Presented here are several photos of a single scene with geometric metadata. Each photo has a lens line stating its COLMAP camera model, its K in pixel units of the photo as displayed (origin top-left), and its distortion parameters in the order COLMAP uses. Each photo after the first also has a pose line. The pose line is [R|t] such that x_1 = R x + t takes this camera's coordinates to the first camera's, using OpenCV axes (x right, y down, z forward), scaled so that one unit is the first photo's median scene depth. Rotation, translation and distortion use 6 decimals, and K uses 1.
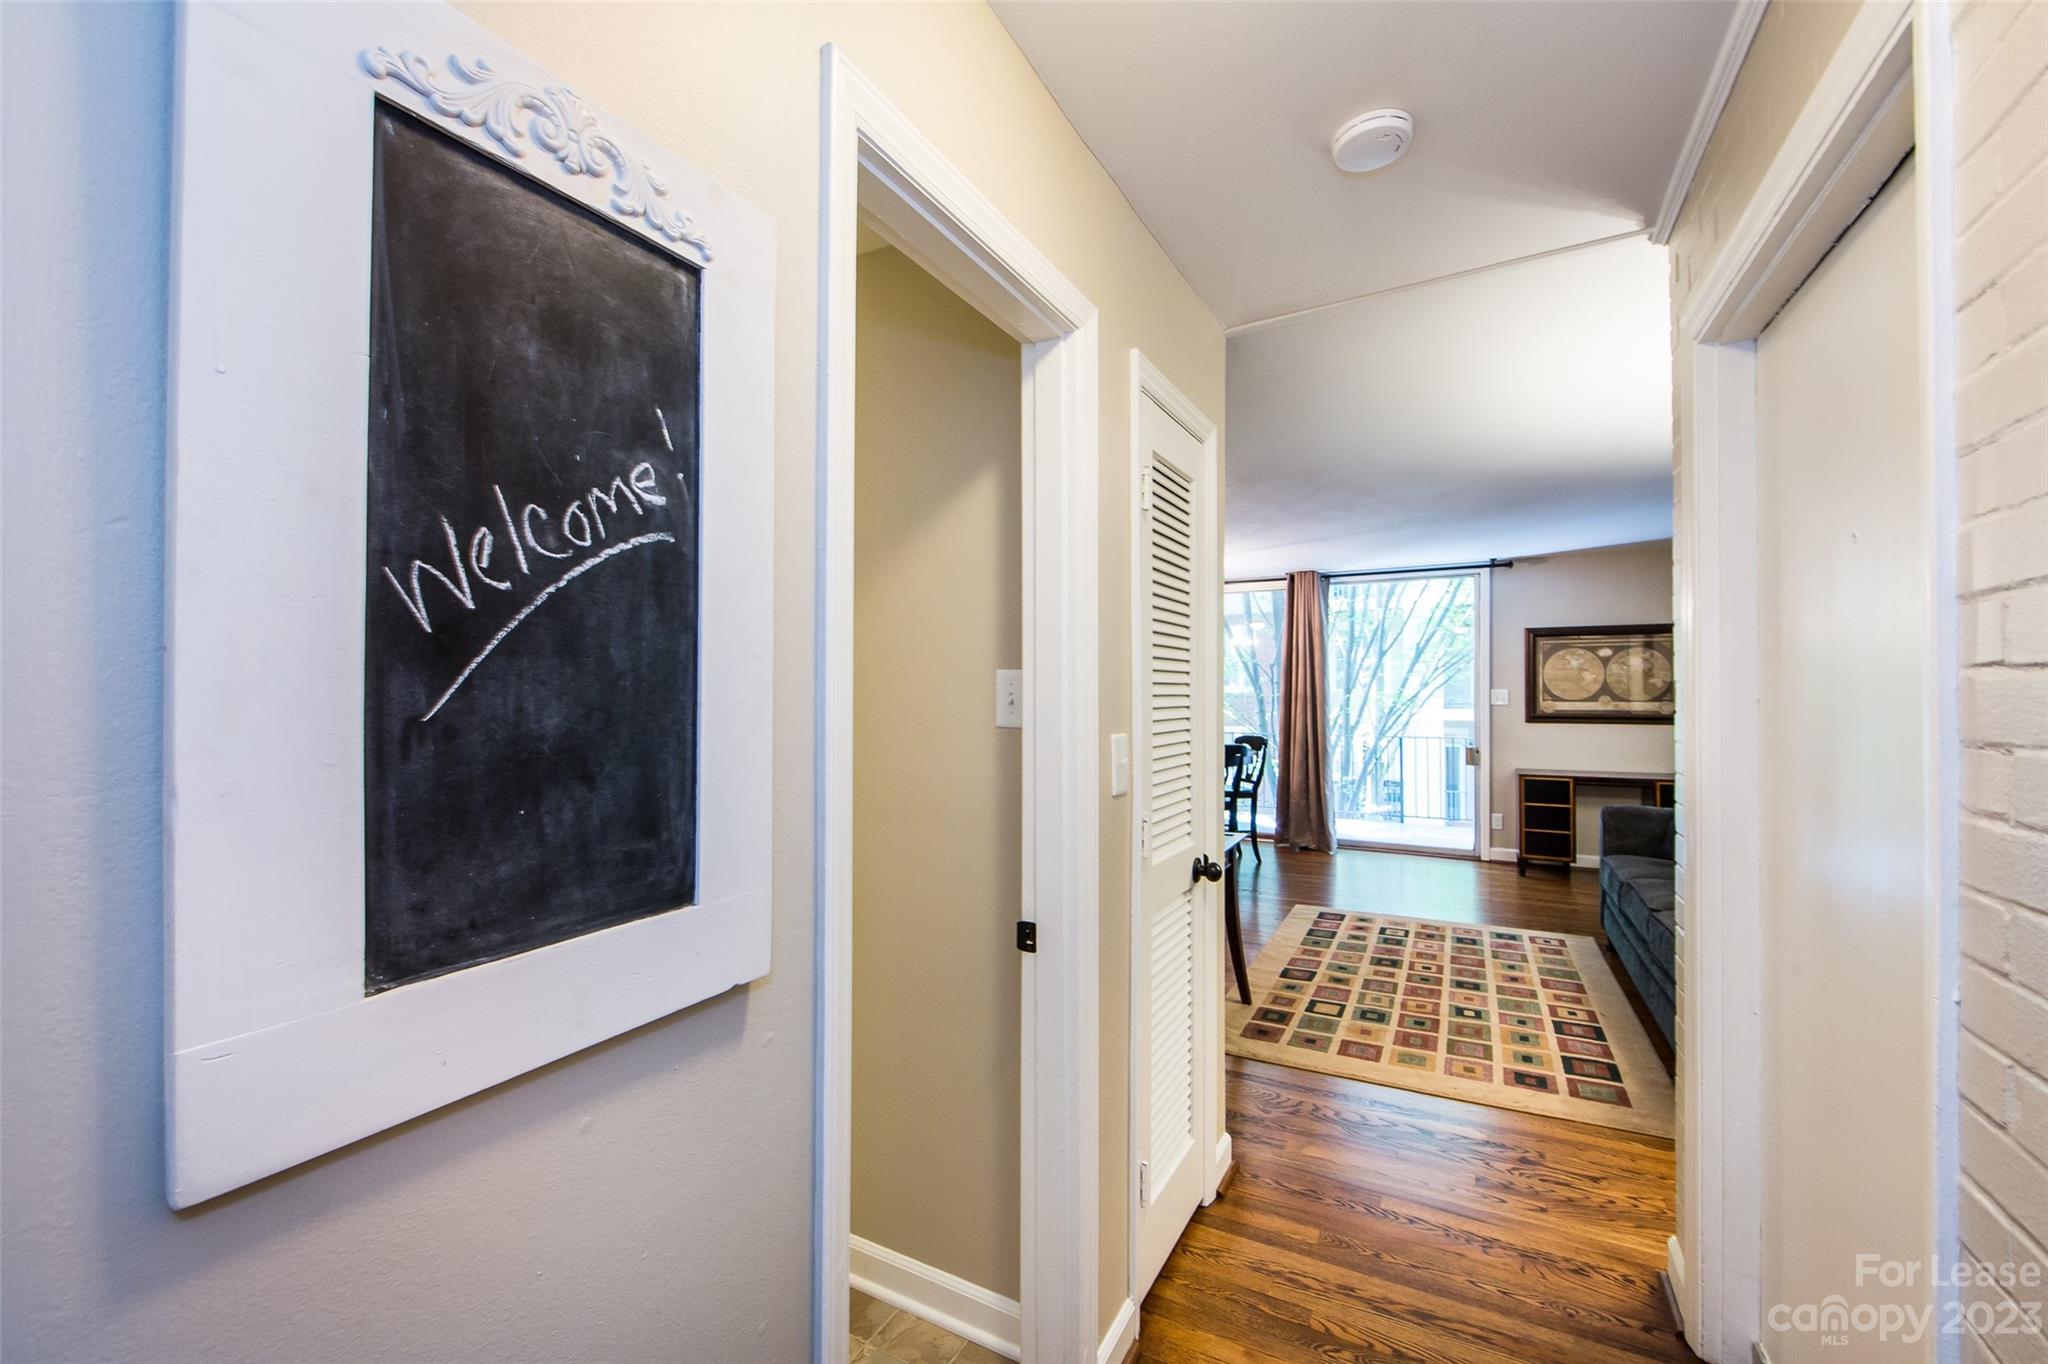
lens RADIAL K [[820.9, 0, 1031.1], [0, 820.9, 682.0], [0, 0, 1]] dist [-0.002104, -0.000221]
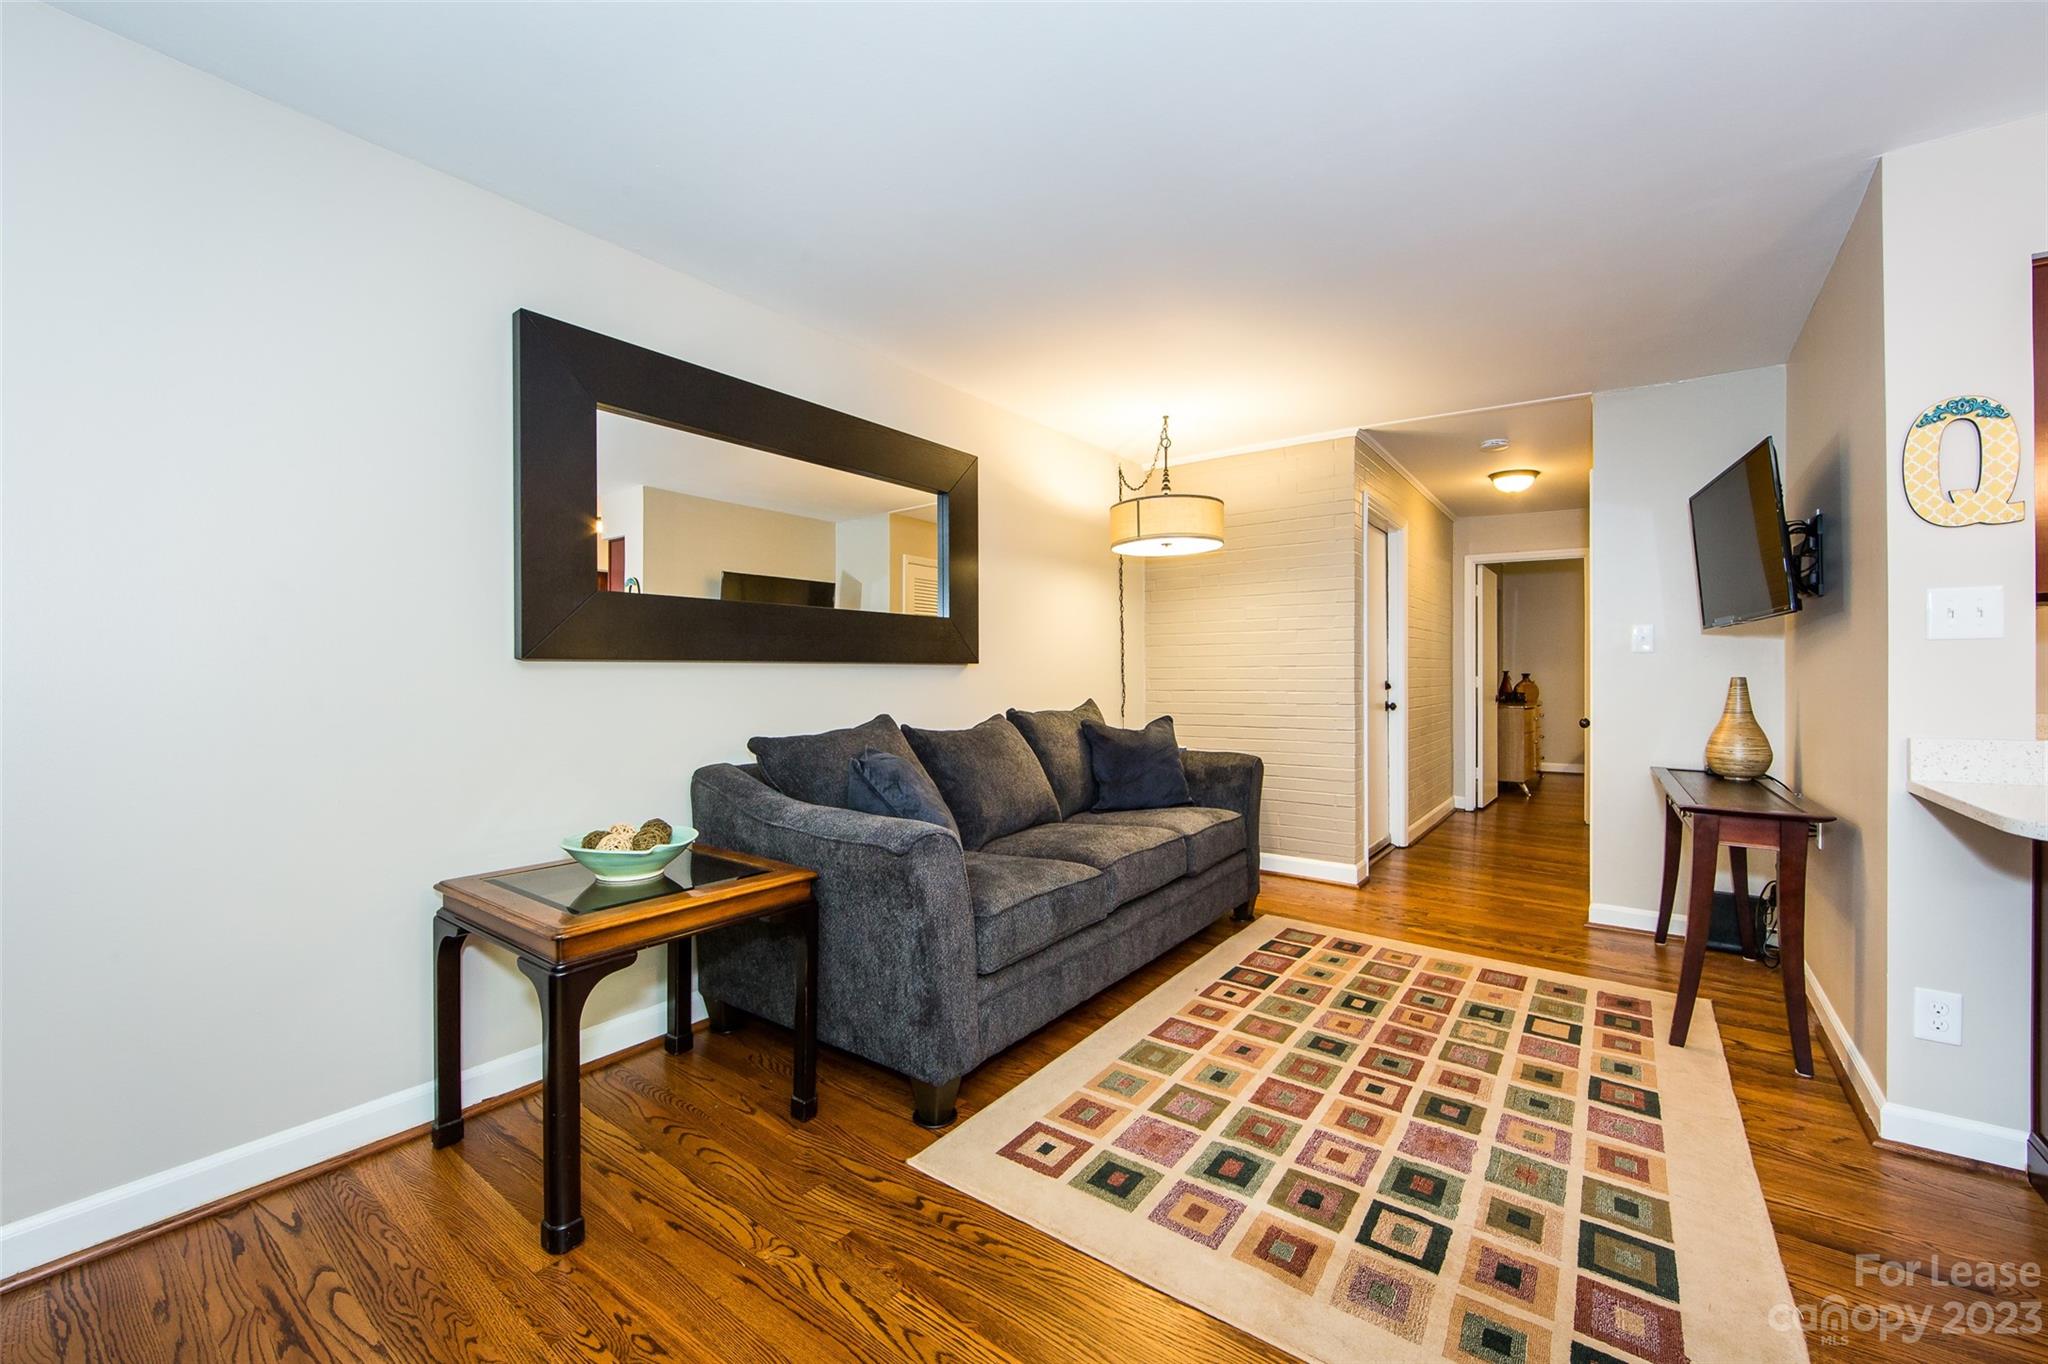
lens RADIAL K [[820.9, 0, 1031.1], [0, 820.9, 682.0], [0, 0, 1]] dist [-0.002104, -0.000221]
pose [[-0.990907, 0.001887, 0.134534, 0.580066], [0.001187, 0.999985, -0.005283, 0.071392], [-0.134542, -0.005075, -0.990895, 1.437895]]
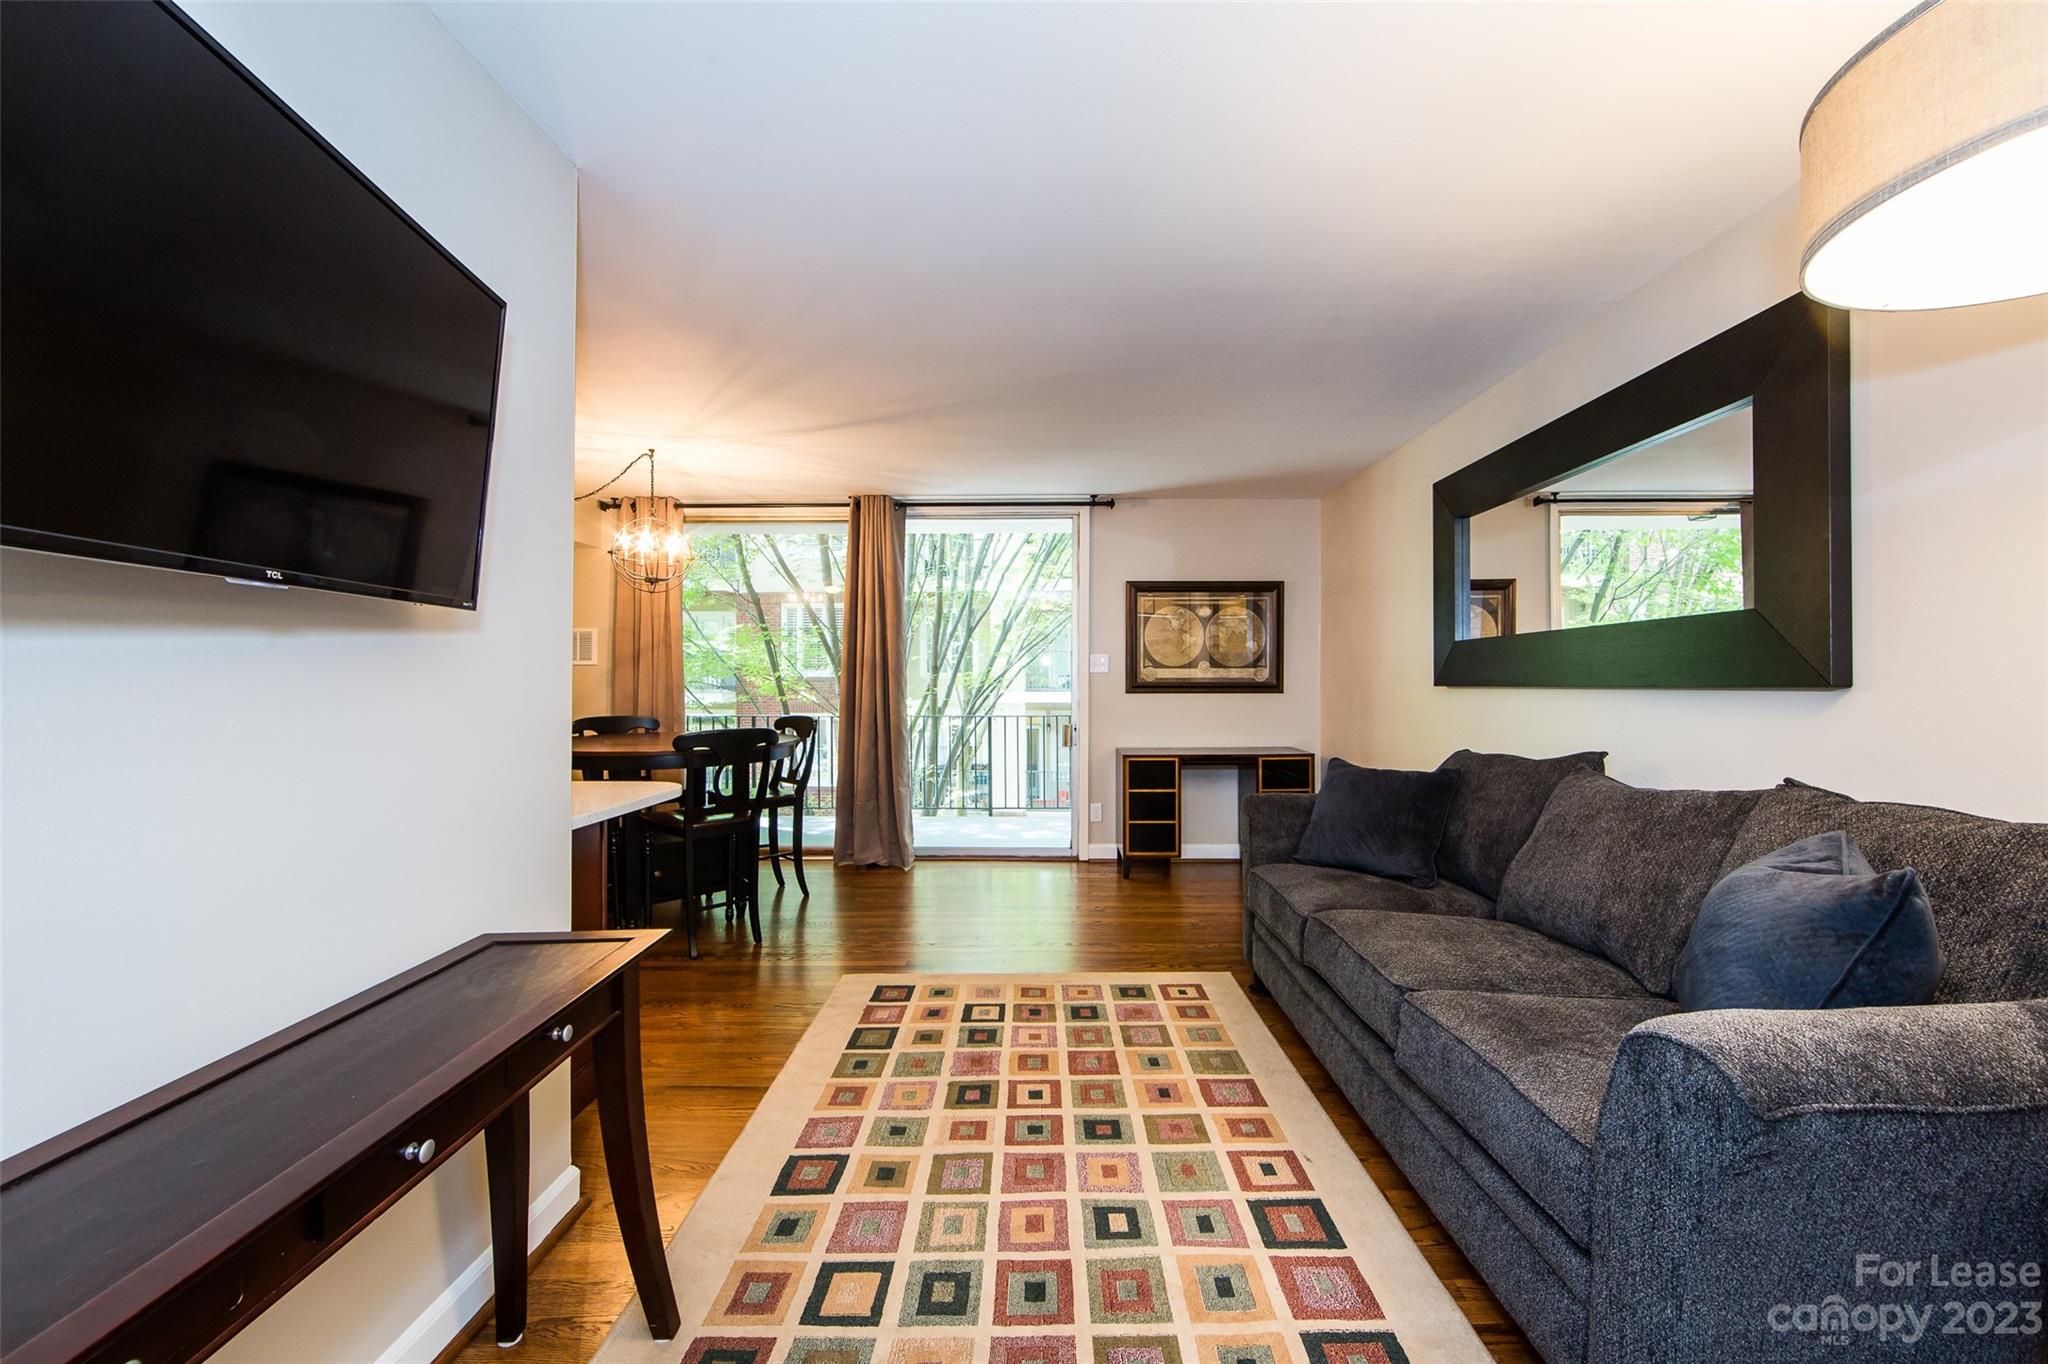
lens RADIAL K [[810.7, 0, 1039.4], [0, 810.7, 689.2], [0, 0, 1]] dist [0.000253, -0.000334]
pose [[0.882901, -0.005549, 0.469526, 0.194325], [-0.004545, 0.999782, 0.020362, 0.041964], [-0.469536, -0.020112, 0.882684, 0.447801]]
